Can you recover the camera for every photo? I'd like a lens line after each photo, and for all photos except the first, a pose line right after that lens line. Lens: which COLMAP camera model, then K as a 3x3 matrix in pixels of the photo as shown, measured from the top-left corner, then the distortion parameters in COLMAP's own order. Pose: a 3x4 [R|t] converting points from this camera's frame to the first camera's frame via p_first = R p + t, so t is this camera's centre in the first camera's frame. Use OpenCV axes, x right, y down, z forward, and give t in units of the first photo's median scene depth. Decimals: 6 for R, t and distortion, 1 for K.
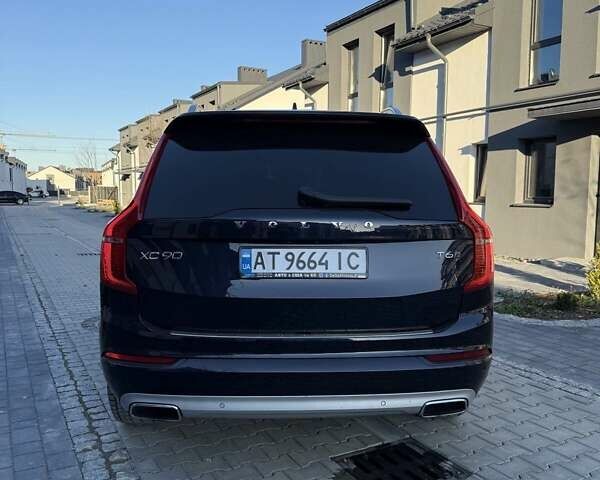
lens RADIAL K [[560.8, 0, 296.4], [0, 560.8, 239.3], [0, 0, 1]] dist [0.157695, -0.318808]
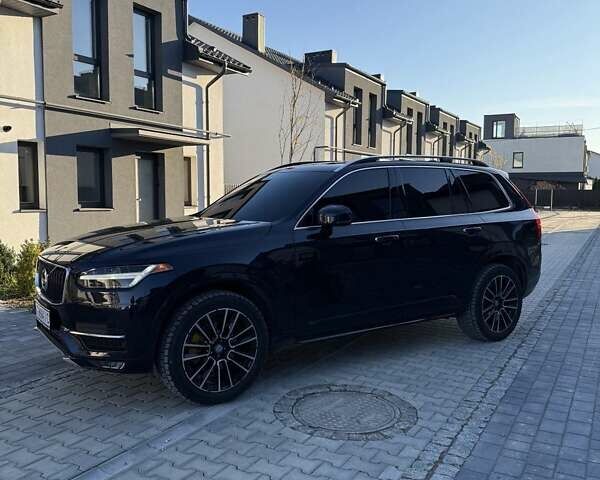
lens RADIAL K [[570.4, 0, 300.0], [0, 570.4, 240.0], [0, 0, 1]] dist [0.000017, -0.138017]
pose [[-0.546693, -0.071196, 0.834301, -0.421013], [0.058734, 0.990664, 0.123026, -0.065322], [-0.835271, 0.116259, -0.537407, 0.737598]]
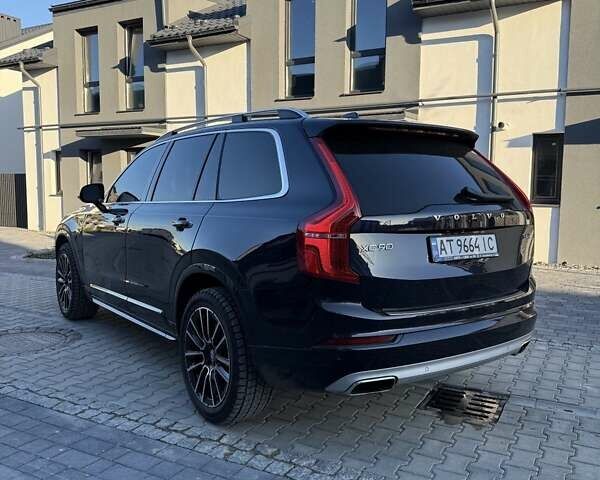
lens RADIAL K [[560.8, 0, 296.4], [0, 560.8, 239.3], [0, 0, 1]] dist [0.157695, -0.318808]
pose [[0.834898, -0.047526, 0.548350, -0.221751], [0.043036, 0.998852, 0.021045, -0.004072], [-0.548720, 0.006029, 0.835984, 0.033029]]
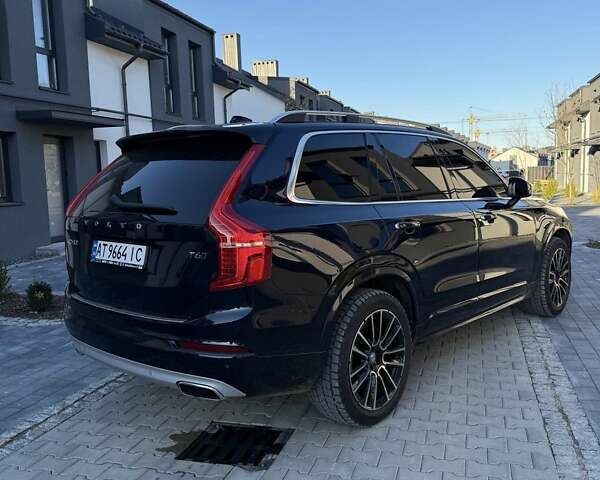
lens RADIAL K [[560.8, 0, 296.4], [0, 560.8, 239.3], [0, 0, 1]] dist [0.157695, -0.318808]
pose [[0.702383, 0.052713, -0.709845, 0.273393], [-0.027211, 0.998514, 0.047224, -0.014172], [0.711279, -0.013854, 0.702773, 0.083364]]
